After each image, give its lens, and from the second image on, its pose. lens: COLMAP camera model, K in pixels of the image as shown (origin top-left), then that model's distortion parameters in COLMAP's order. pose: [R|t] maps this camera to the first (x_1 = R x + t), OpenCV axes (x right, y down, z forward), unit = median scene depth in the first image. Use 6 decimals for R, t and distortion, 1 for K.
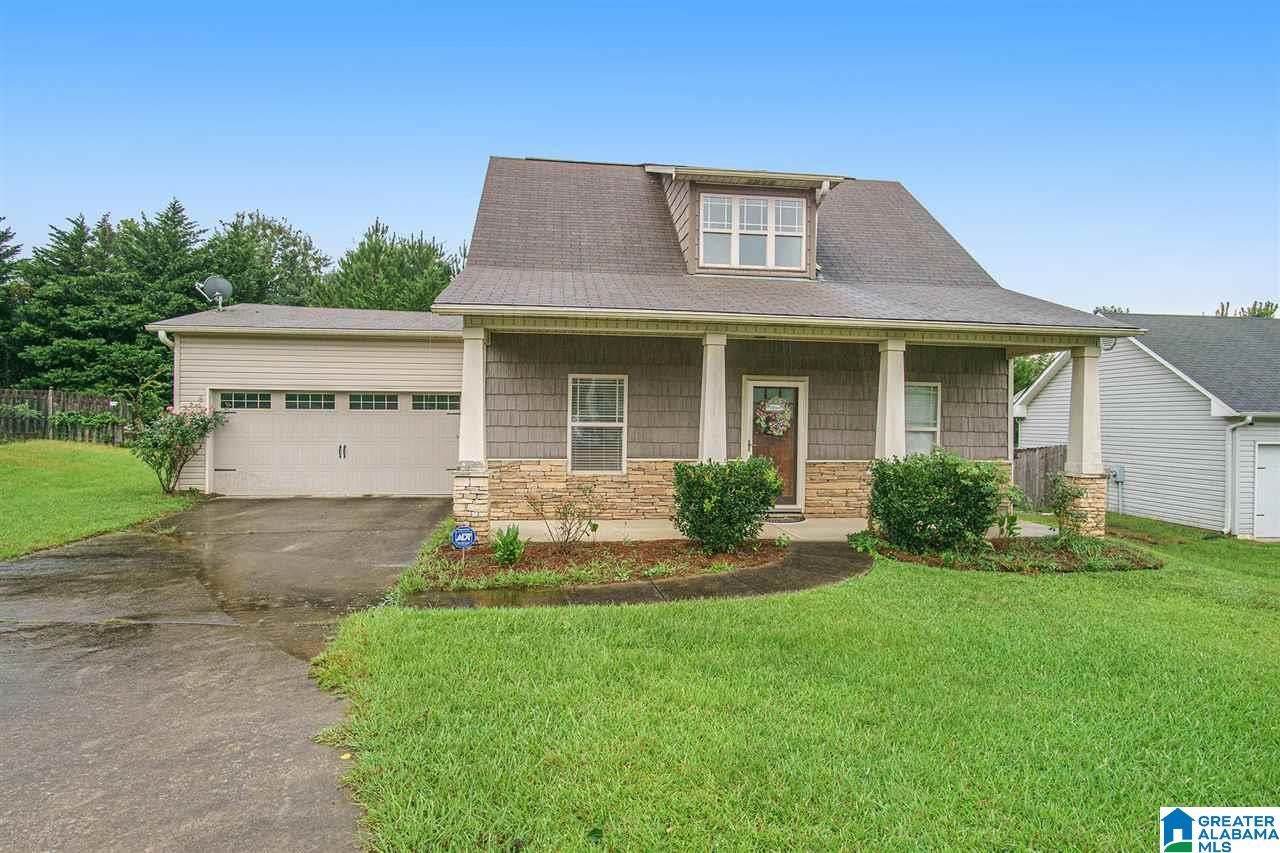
lens RADIAL K [[698.9, 0, 661.1], [0, 698.9, 434.8], [0, 0, 1]] dist [-0.032781, 0.012890]
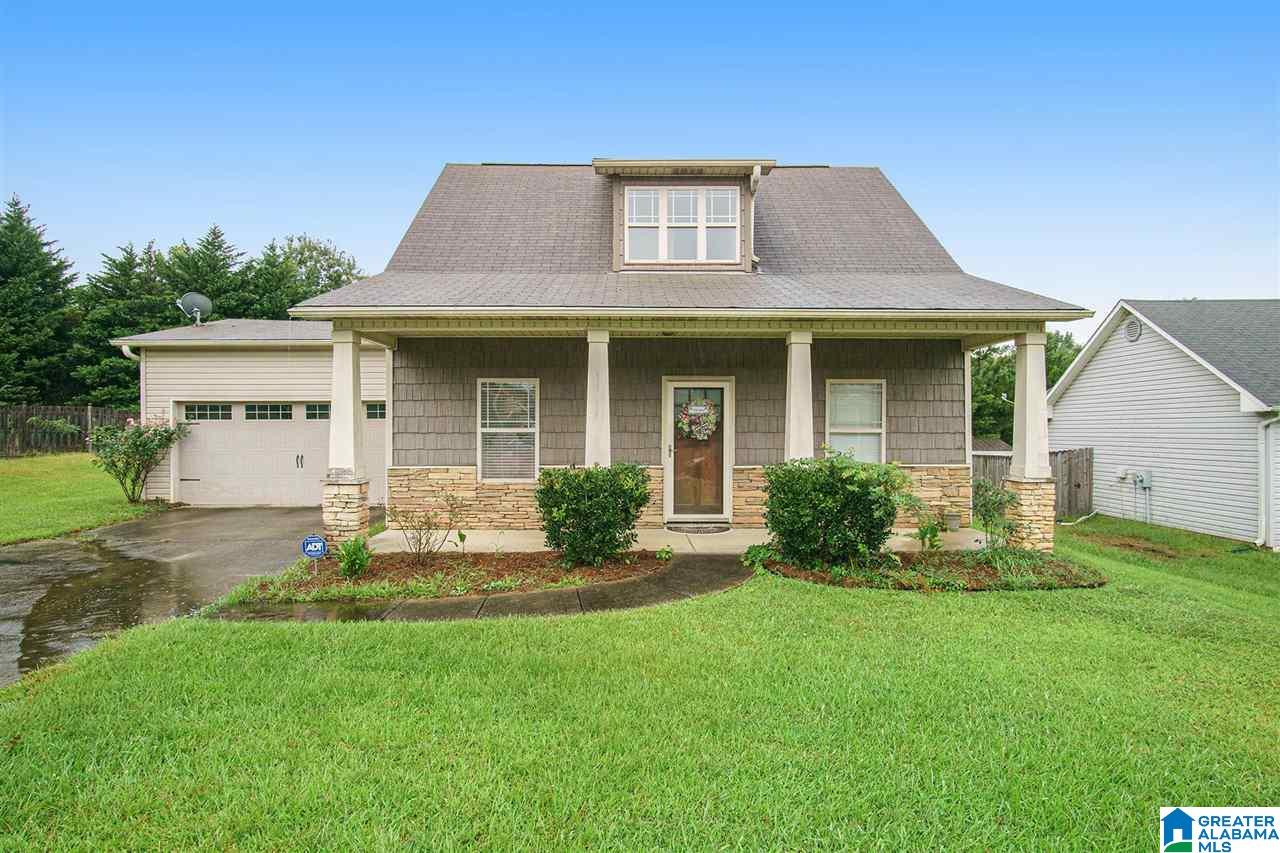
lens RADIAL K [[698.9, 0, 640.8], [0, 698.9, 436.7], [0, 0, 1]] dist [-0.032781, 0.012890]
pose [[0.993940, -0.012438, -0.109219, 0.186588], [0.011370, 0.999881, -0.010398, 0.006378], [0.109336, 0.009093, 0.993963, 0.061129]]
